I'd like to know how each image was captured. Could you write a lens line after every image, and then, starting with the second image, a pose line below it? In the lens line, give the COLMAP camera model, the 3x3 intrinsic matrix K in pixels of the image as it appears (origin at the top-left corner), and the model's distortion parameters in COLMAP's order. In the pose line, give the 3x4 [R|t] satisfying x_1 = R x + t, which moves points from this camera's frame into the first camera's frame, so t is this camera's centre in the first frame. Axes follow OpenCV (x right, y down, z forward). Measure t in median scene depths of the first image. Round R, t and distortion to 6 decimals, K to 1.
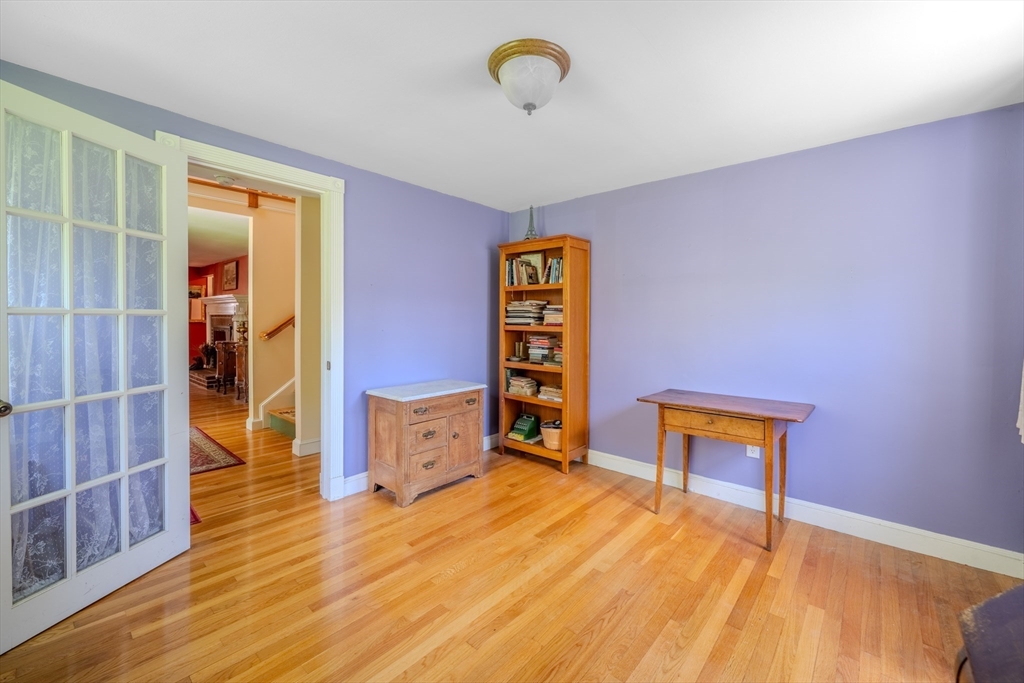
lens RADIAL K [[412.1, 0, 520.5], [0, 412.1, 325.6], [0, 0, 1]] dist [0.001051, 0.000227]
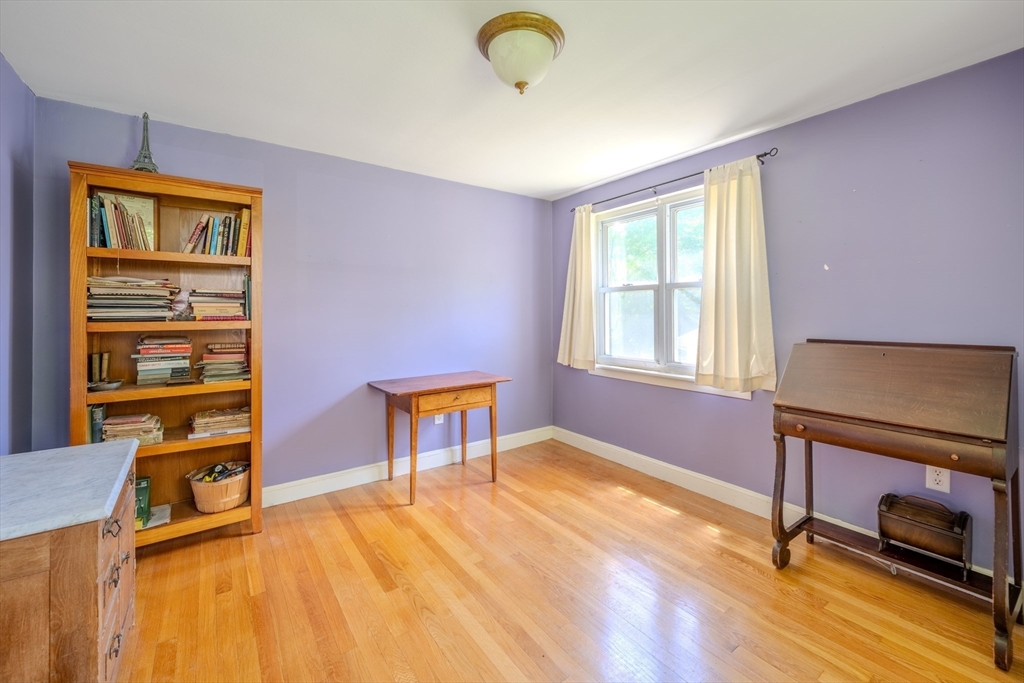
lens RADIAL K [[420.9, 0, 507.4], [0, 420.9, 311.3], [0, 0, 1]] dist [0.000072, 0.000343]
pose [[0.236491, -0.008385, 0.971598, -0.474980], [0.018102, 0.999827, 0.004222, -0.008758], [-0.971465, 0.016589, 0.236602, 0.416046]]
